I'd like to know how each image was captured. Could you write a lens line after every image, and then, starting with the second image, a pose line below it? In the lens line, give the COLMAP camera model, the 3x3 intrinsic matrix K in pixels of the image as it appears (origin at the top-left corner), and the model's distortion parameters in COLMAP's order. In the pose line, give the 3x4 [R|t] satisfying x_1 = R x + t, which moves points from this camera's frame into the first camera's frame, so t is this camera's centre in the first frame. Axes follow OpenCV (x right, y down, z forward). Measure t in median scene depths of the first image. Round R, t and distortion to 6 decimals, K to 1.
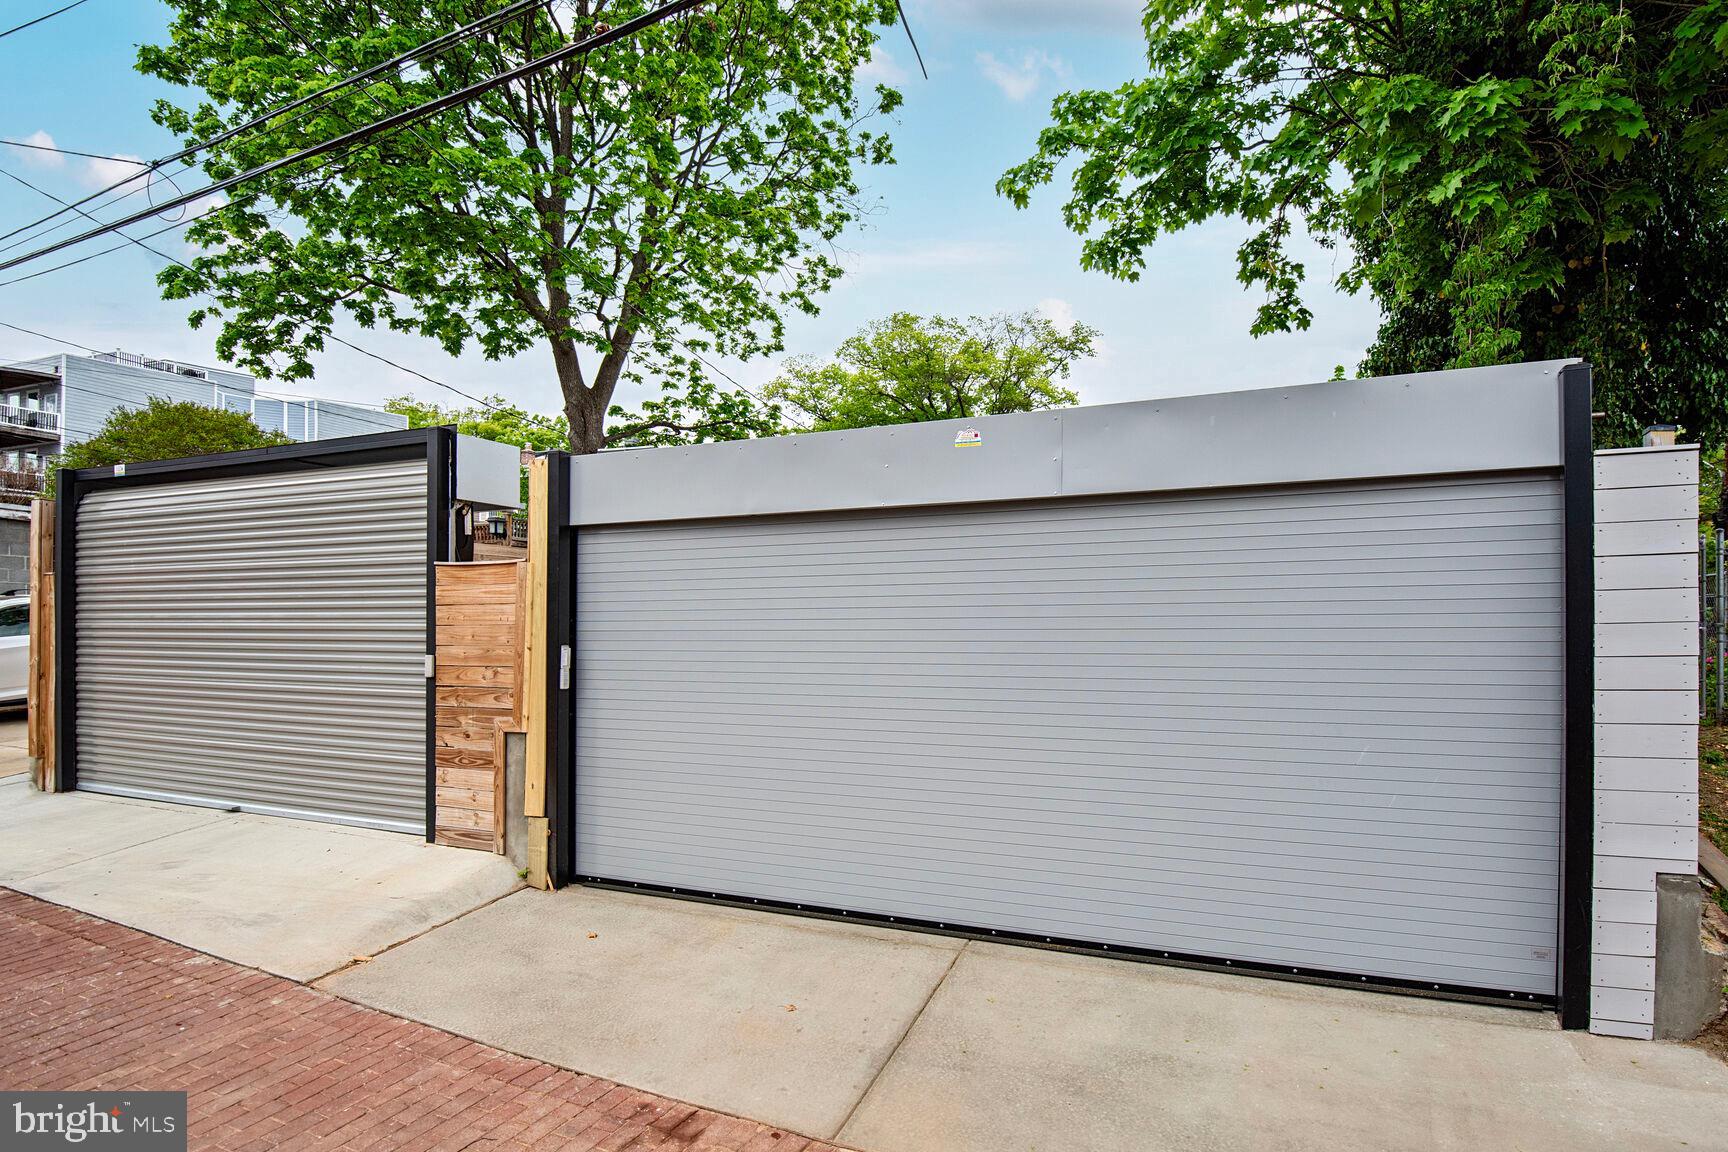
lens RADIAL K [[904.1, 0, 863.9], [0, 904.1, 615.5], [0, 0, 1]] dist [-0.001472, -0.023793]
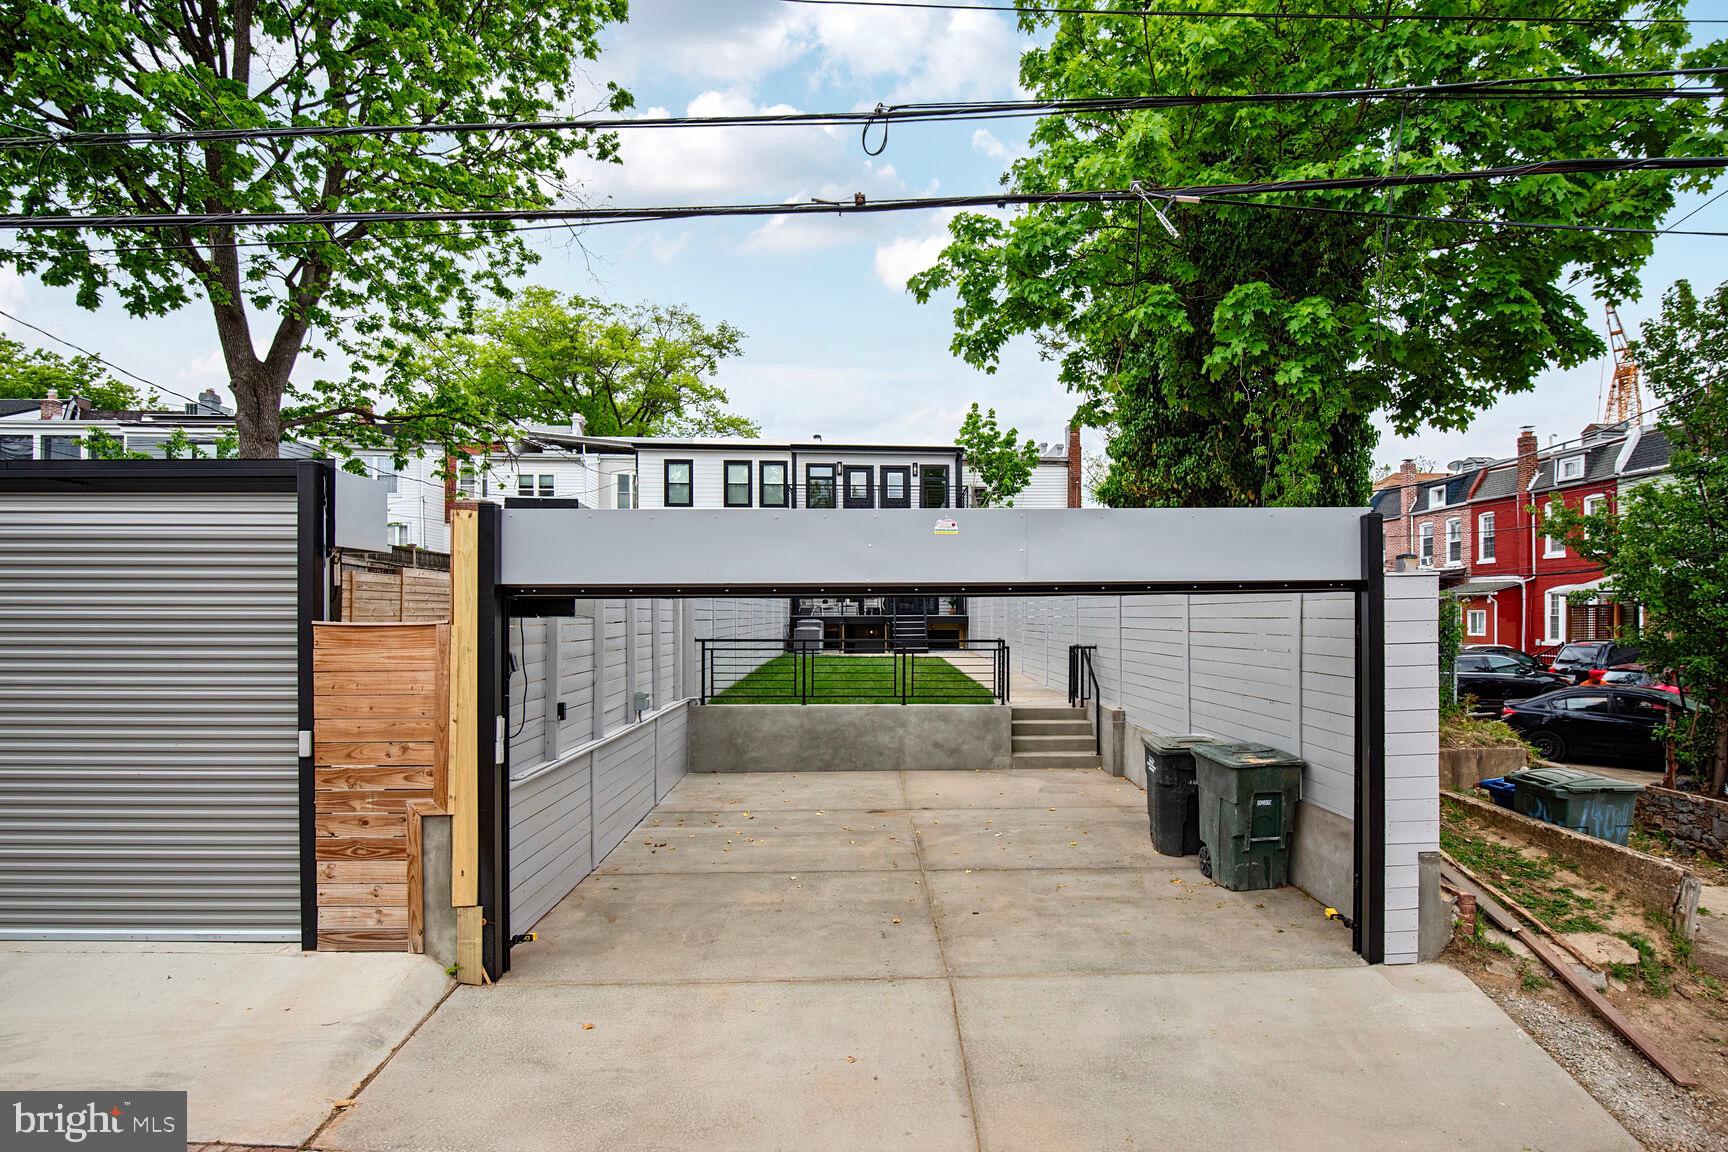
lens RADIAL K [[897.2, 0, 916.8], [0, 897.2, 607.8], [0, 0, 1]] dist [-0.032164, -0.000854]
pose [[0.900481, 0.005745, 0.434858, -0.330429], [-0.005000, 0.999983, -0.002856, -0.073562], [-0.434867, 0.000397, 0.900494, 0.001106]]
